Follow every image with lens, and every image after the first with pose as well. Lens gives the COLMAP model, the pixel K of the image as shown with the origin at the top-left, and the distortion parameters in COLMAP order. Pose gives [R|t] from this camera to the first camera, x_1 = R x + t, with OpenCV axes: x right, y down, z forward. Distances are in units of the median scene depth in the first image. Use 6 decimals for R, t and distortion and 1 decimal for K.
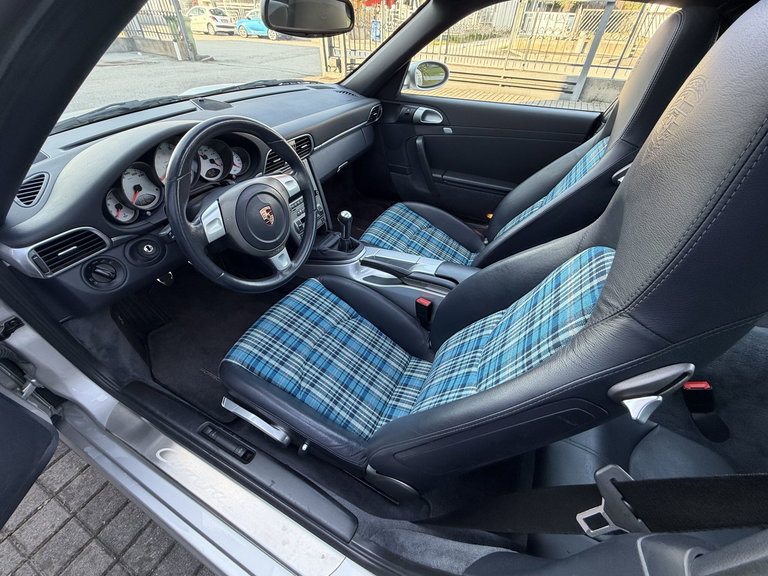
lens RADIAL K [[306.9, 0, 384.0], [0, 306.9, 288.0], [0, 0, 1]] dist [-0.000817, 0.000046]
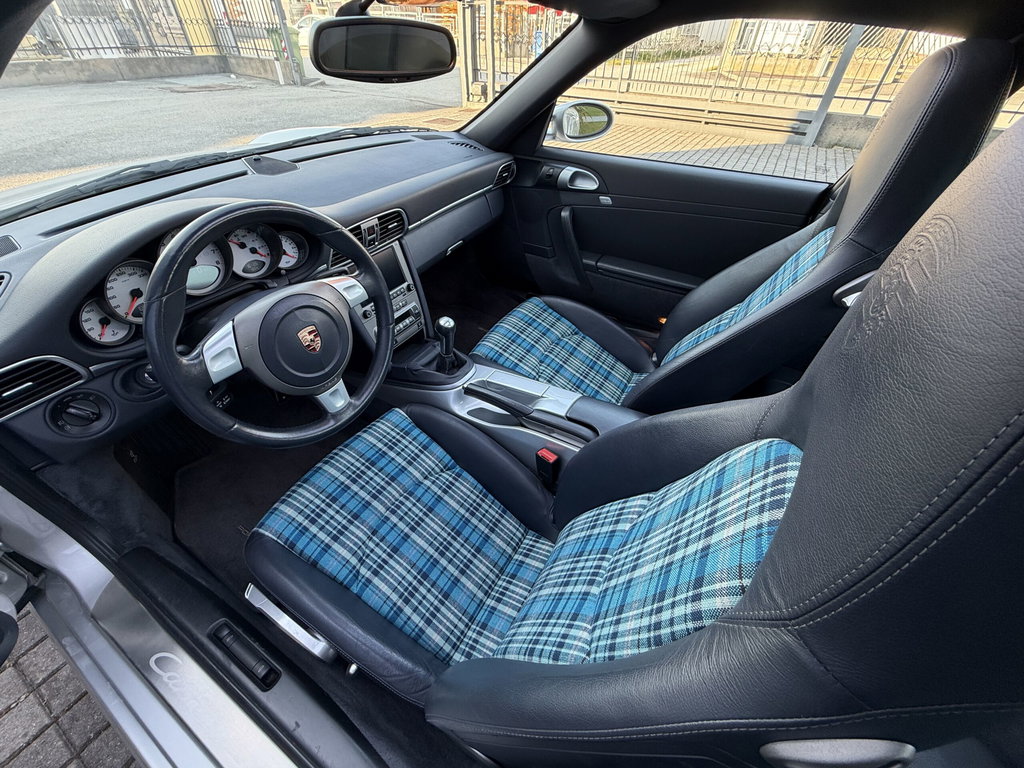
lens RADIAL K [[409.2, 0, 512.0], [0, 409.2, 384.0], [0, 0, 1]] dist [-0.000817, 0.000046]
pose [[0.997161, 0.047925, -0.058070, 0.098285], [-0.048244, 0.998827, -0.004102, -0.111137], [0.057806, 0.006891, 0.998304, 0.073058]]
